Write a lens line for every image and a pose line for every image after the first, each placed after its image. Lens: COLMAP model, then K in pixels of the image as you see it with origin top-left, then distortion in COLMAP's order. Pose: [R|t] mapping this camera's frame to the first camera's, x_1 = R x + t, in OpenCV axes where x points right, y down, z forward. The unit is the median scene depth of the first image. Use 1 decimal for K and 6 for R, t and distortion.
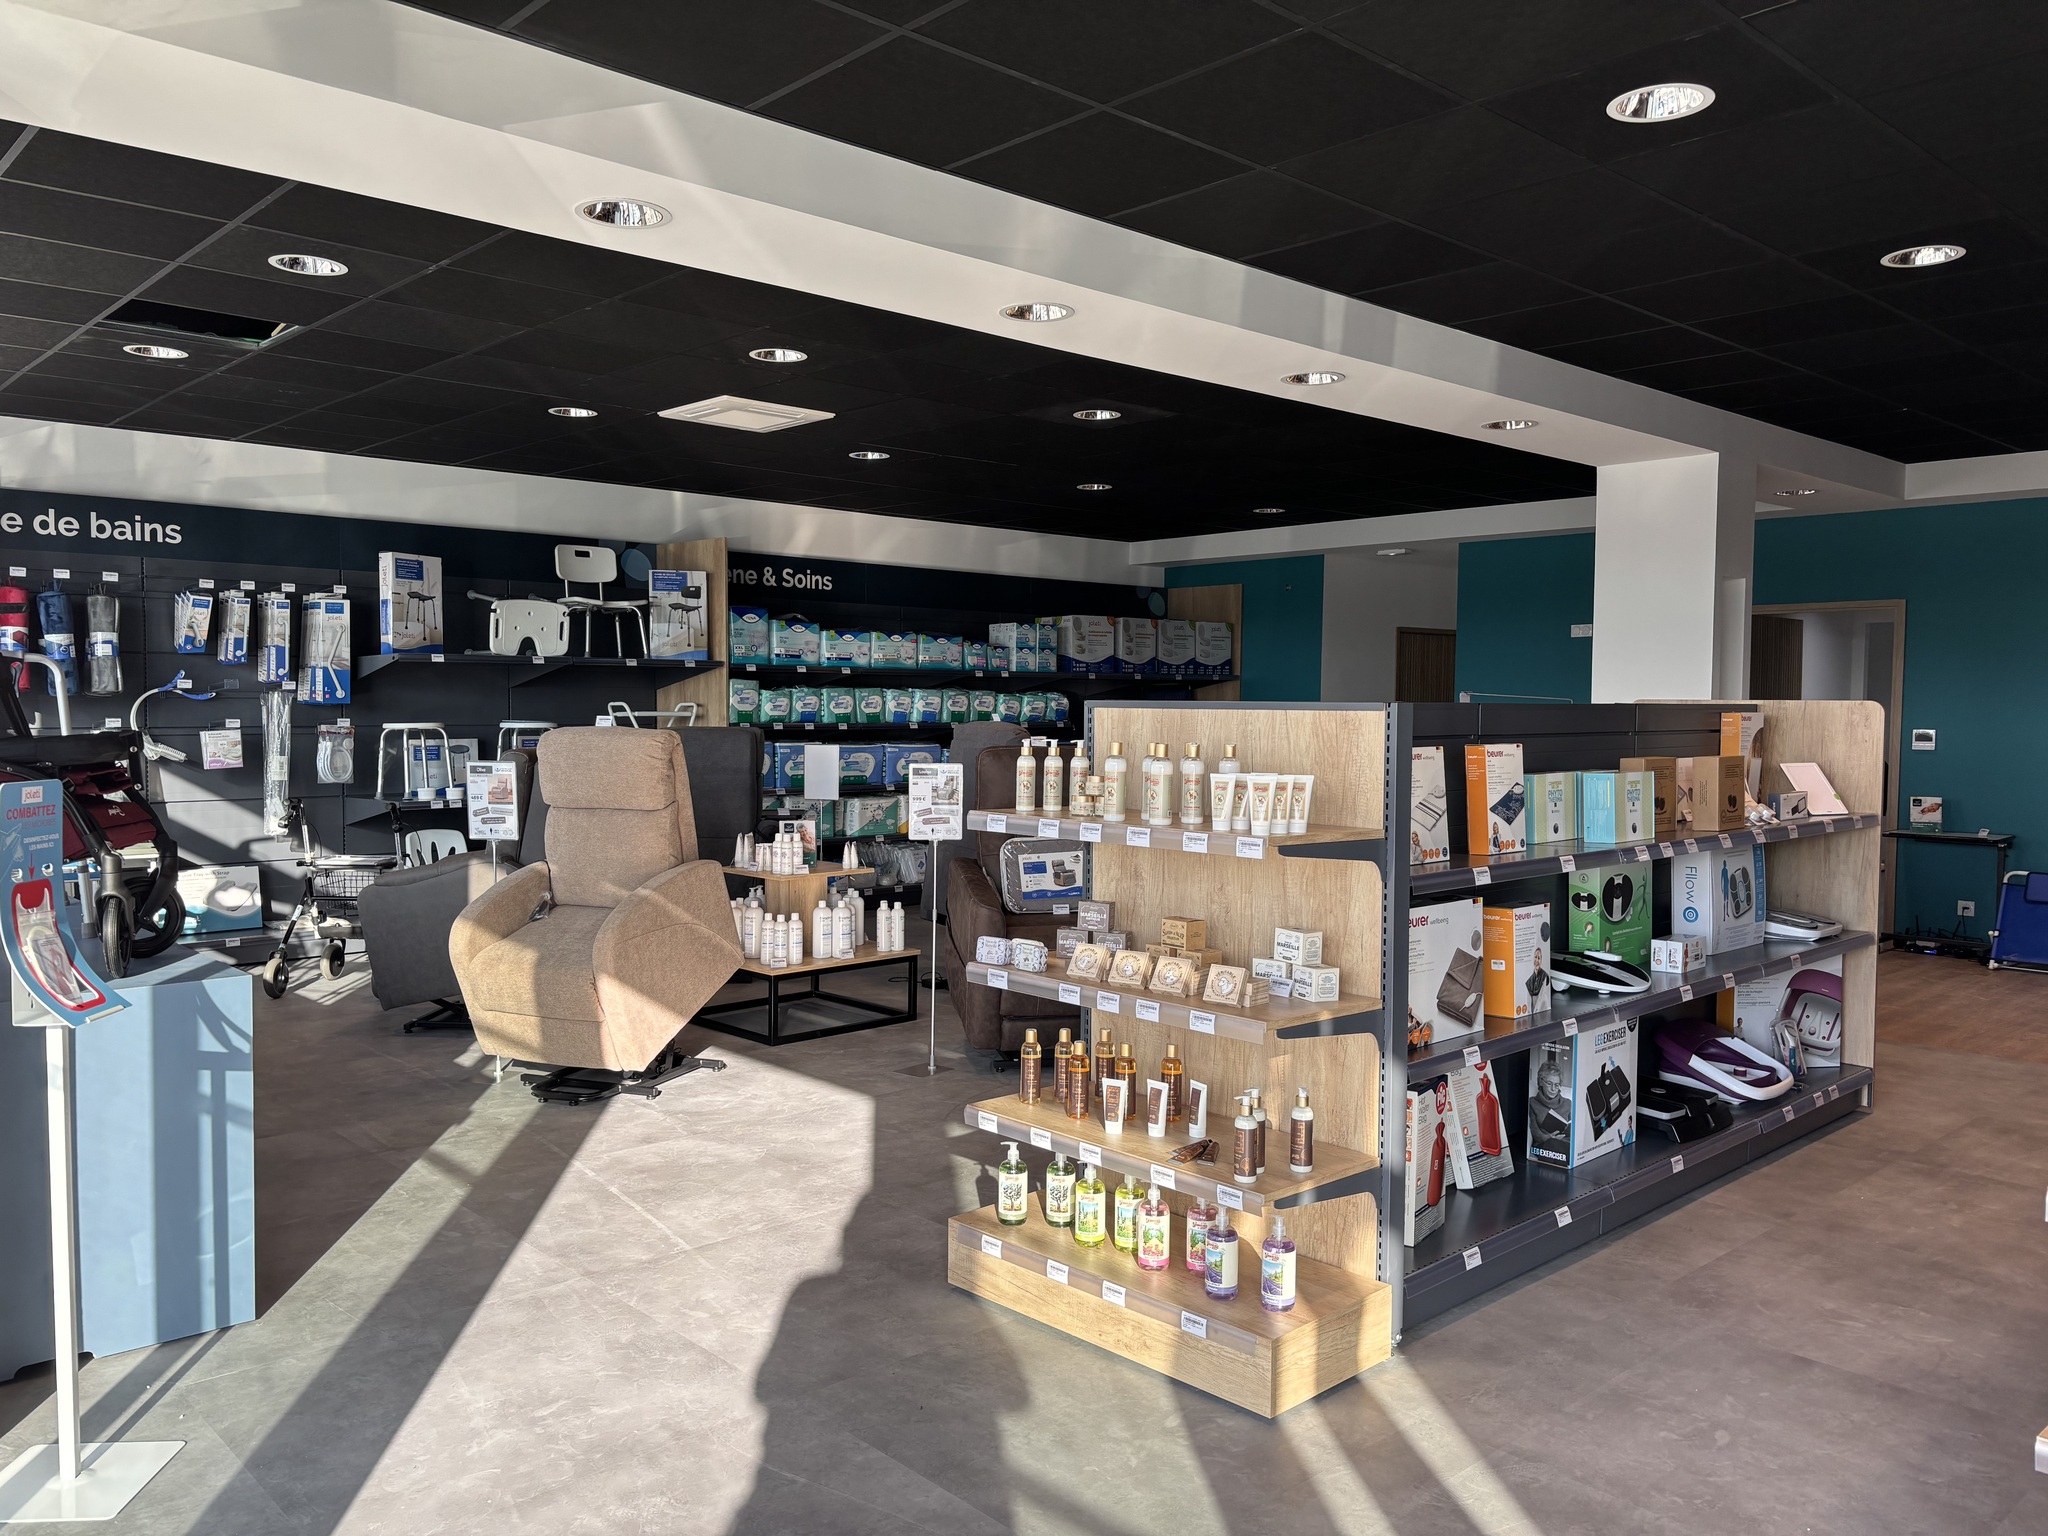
lens RADIAL K [[1528.0, 0, 1017.5], [0, 1528.0, 772.6], [0, 0, 1]] dist [0.056159, -0.057044]
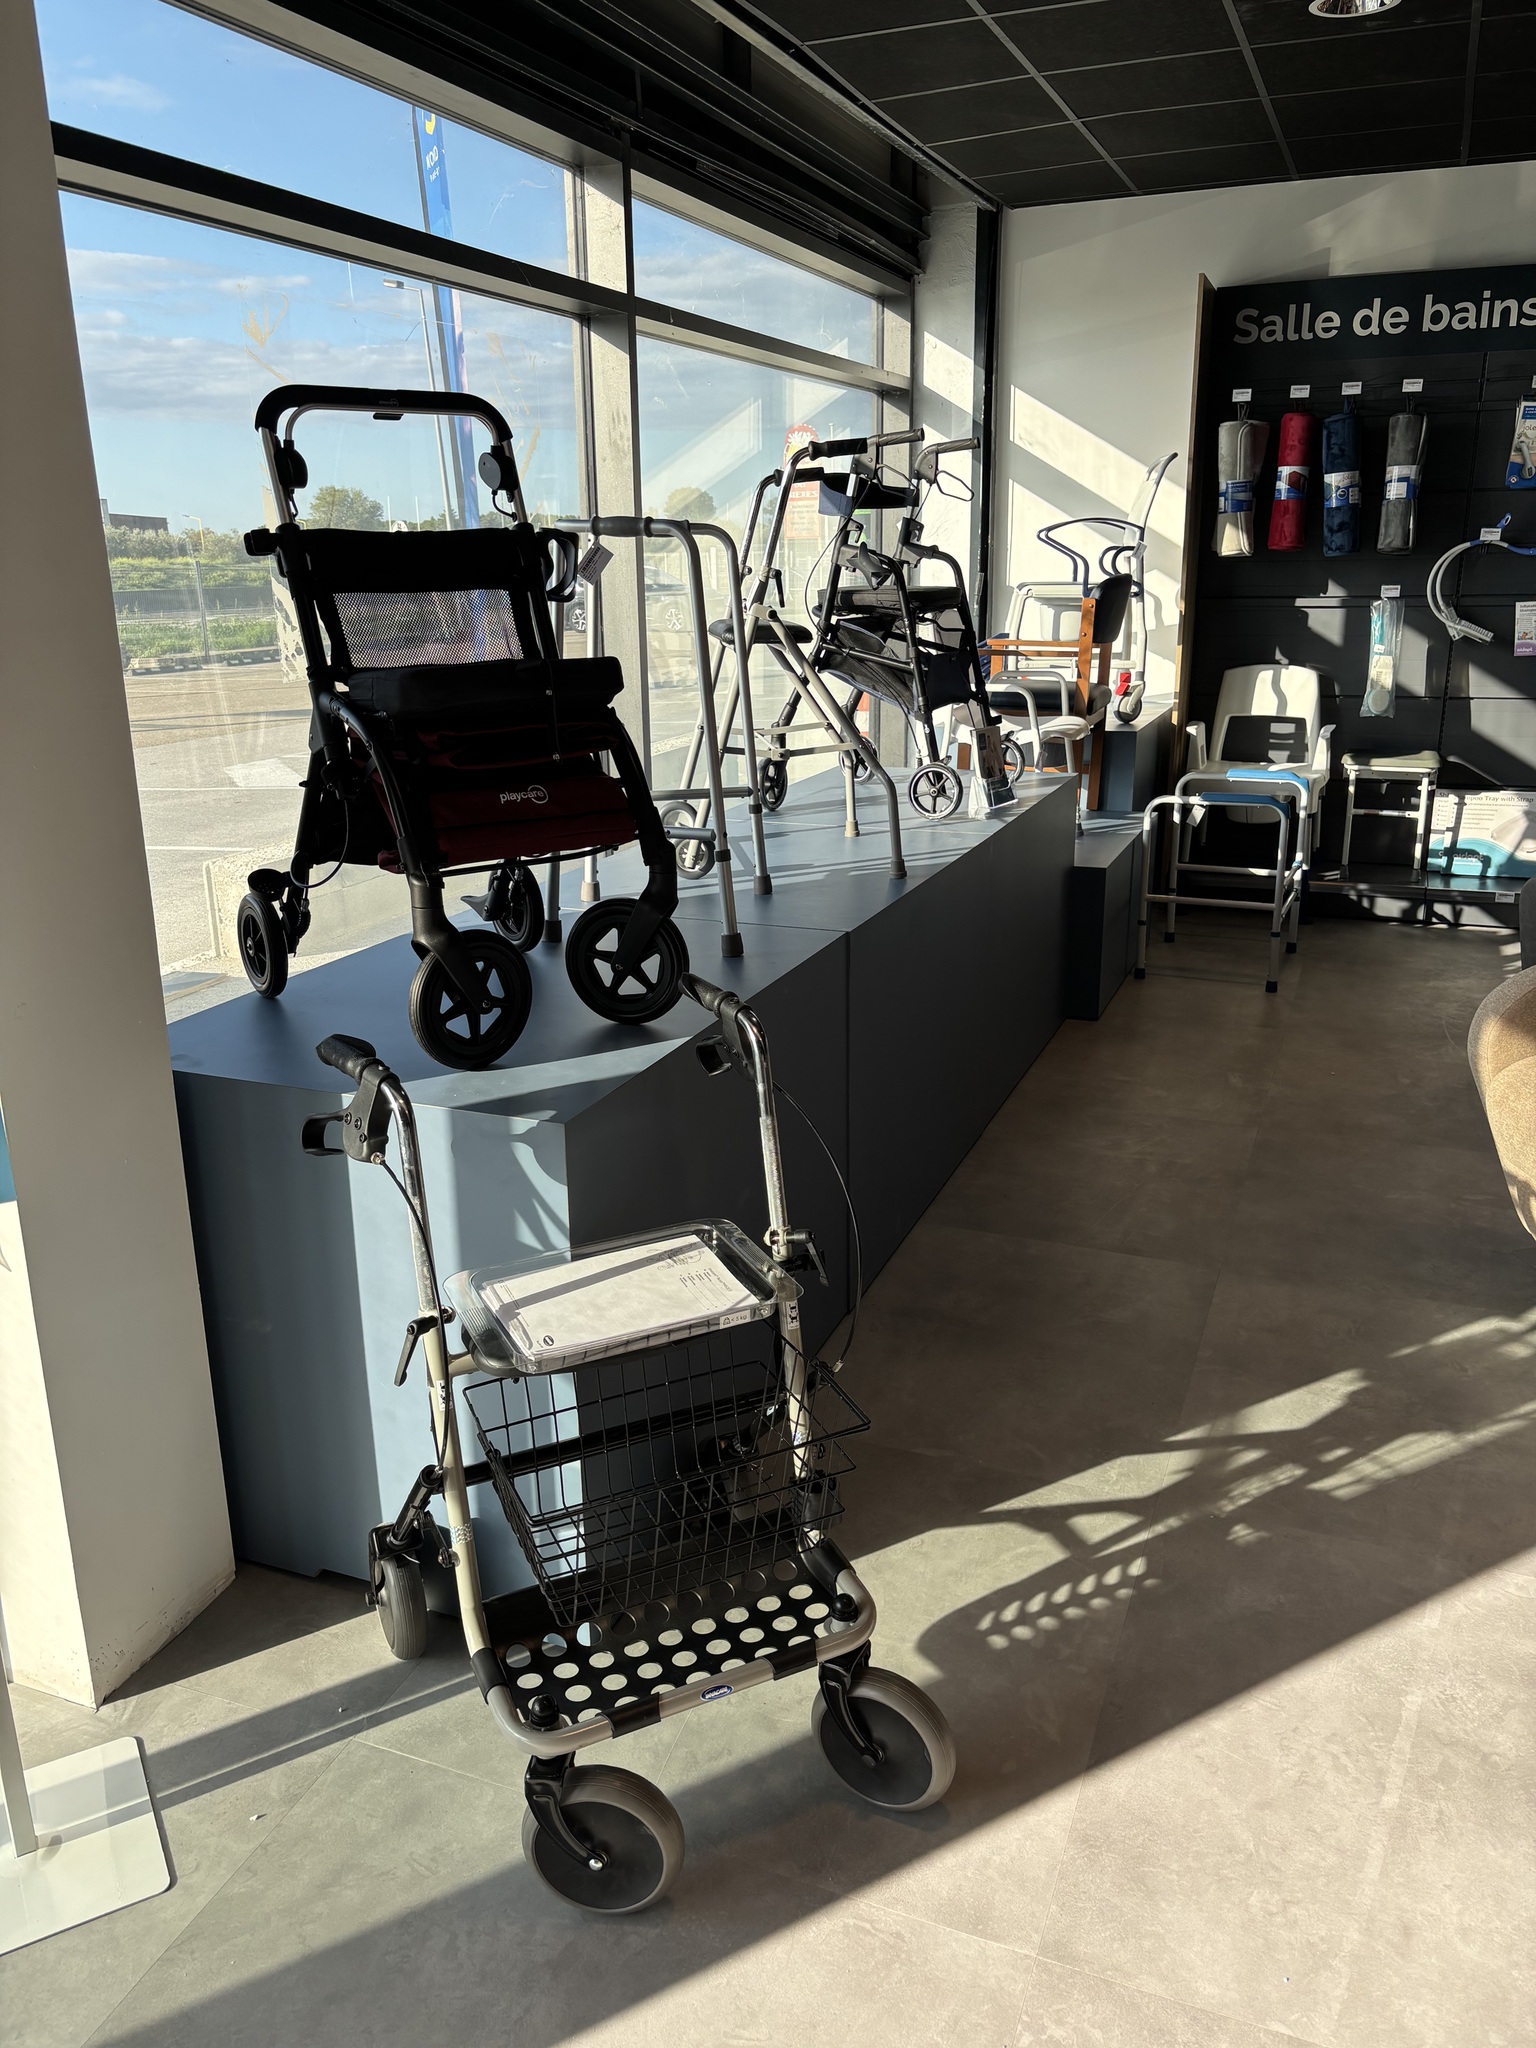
lens RADIAL K [[1528.0, 0, 770.0], [0, 1528.0, 1003.5], [0, 0, 1]] dist [0.056159, -0.057044]
pose [[0.418506, 0.250121, -0.873093, 0.004807], [-0.026557, 0.964289, 0.263517, -0.026634], [0.907826, -0.087097, 0.410203, 0.366608]]
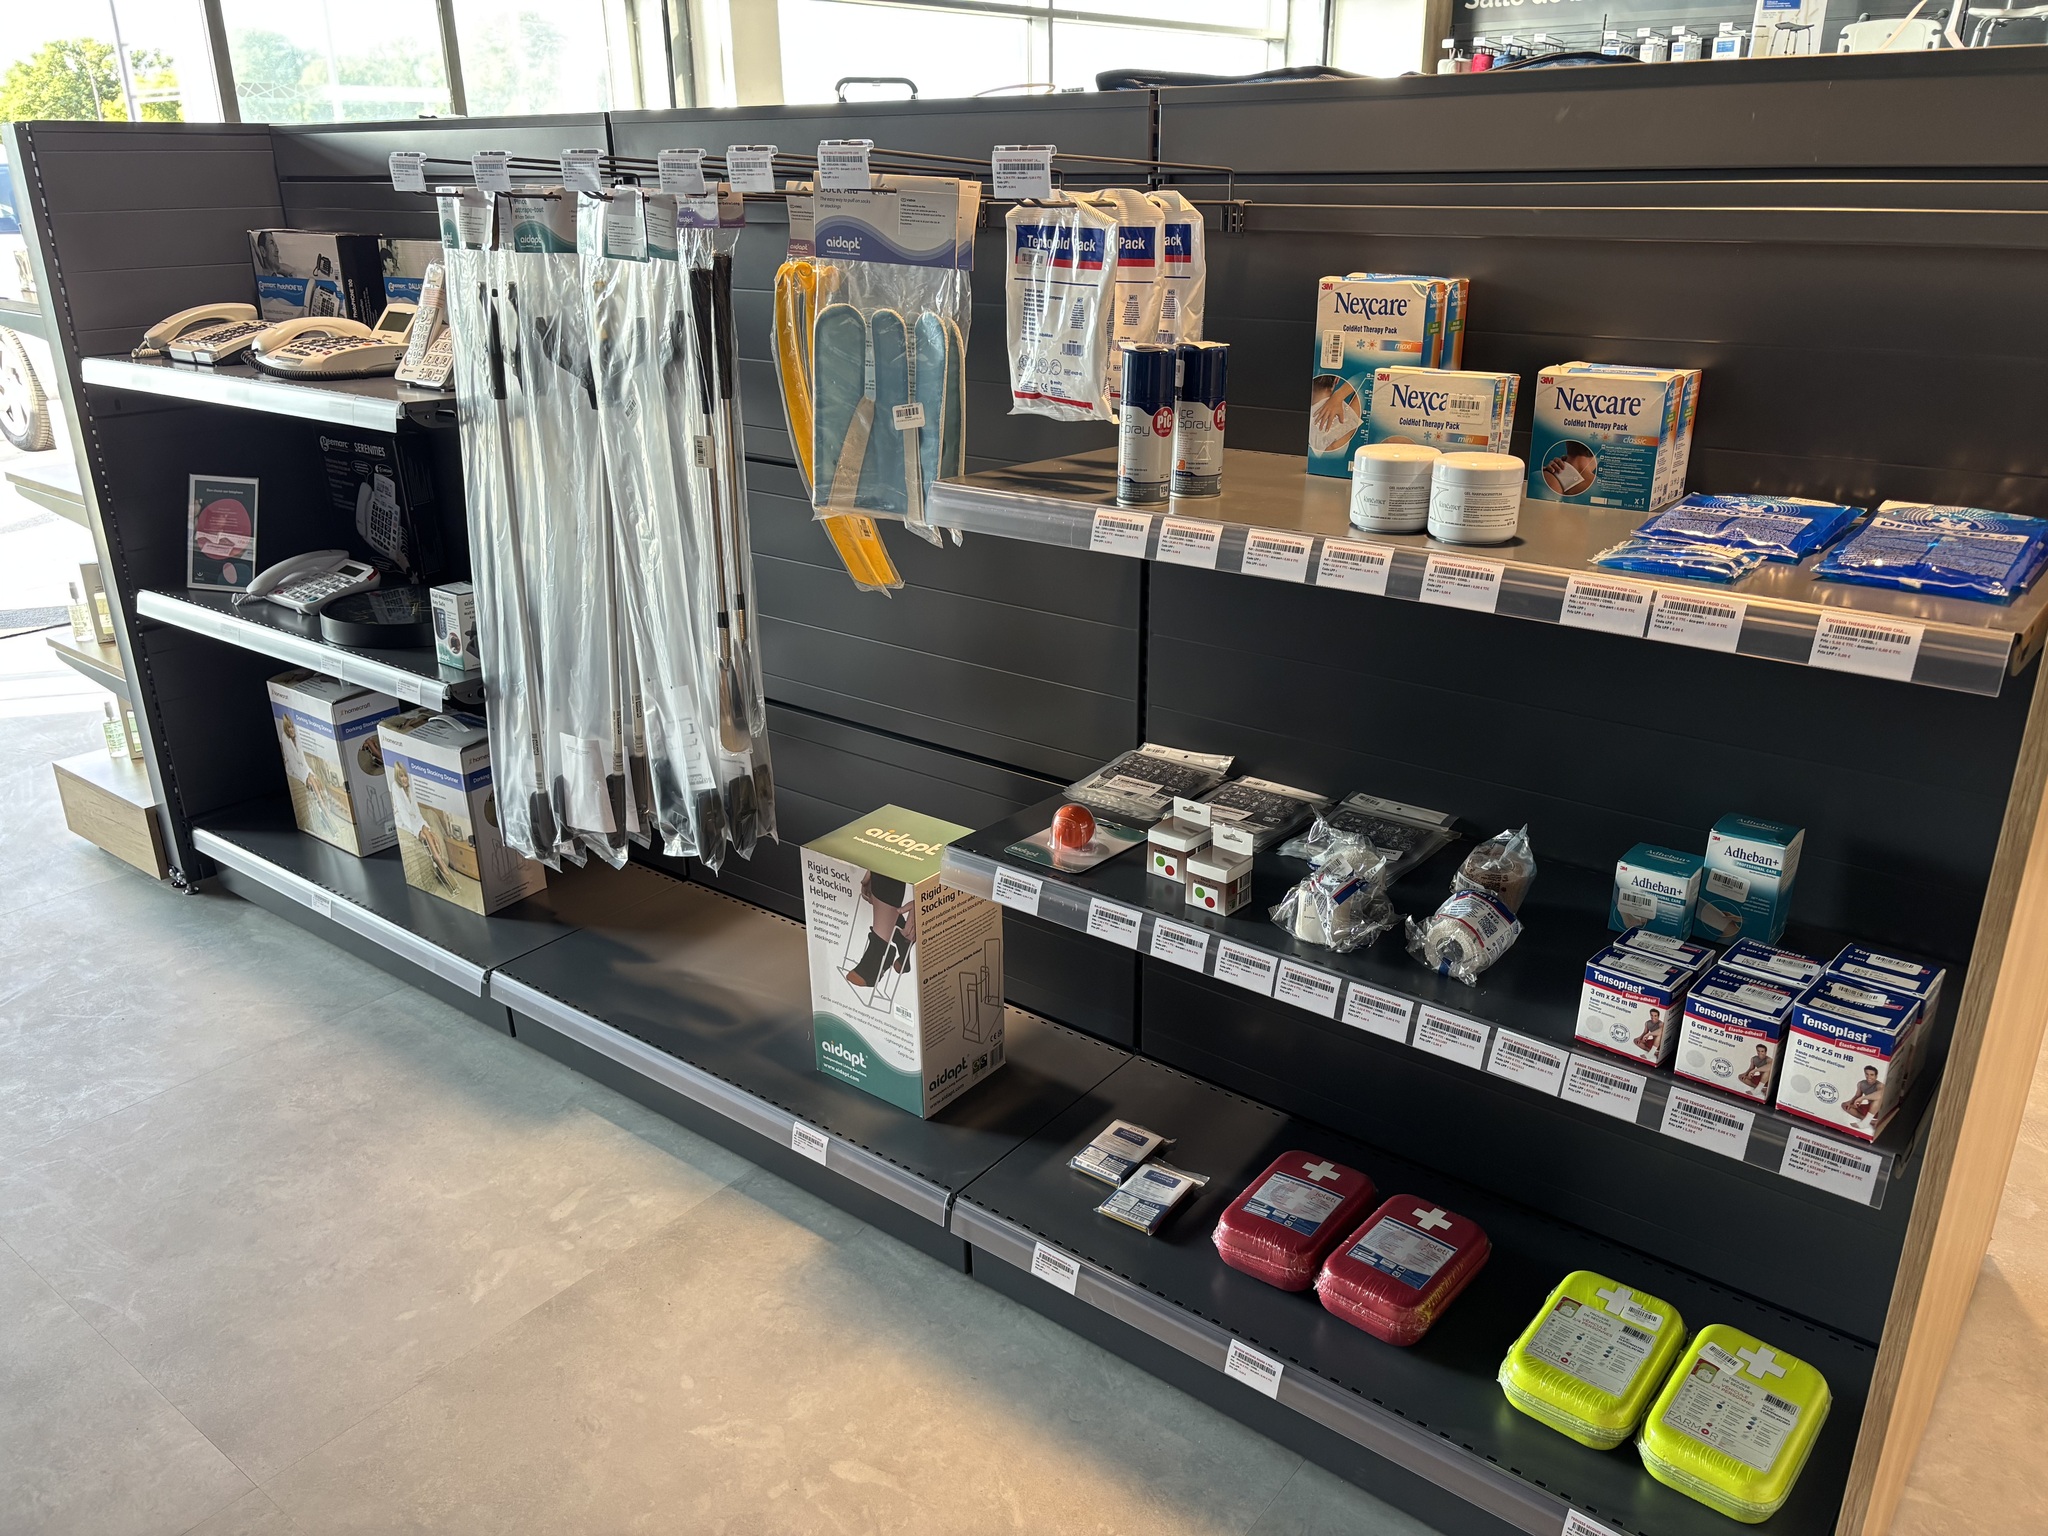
lens RADIAL K [[1572.8, 0, 1023.7], [0, 1572.8, 770.7], [0, 0, 1]] dist [0.056525, -0.068234]
pose [[0.155040, 0.345621, -0.925478, 0.681550], [-0.034520, 0.938129, 0.344562, -0.000461], [0.987305, -0.021473, 0.157378, 0.354372]]
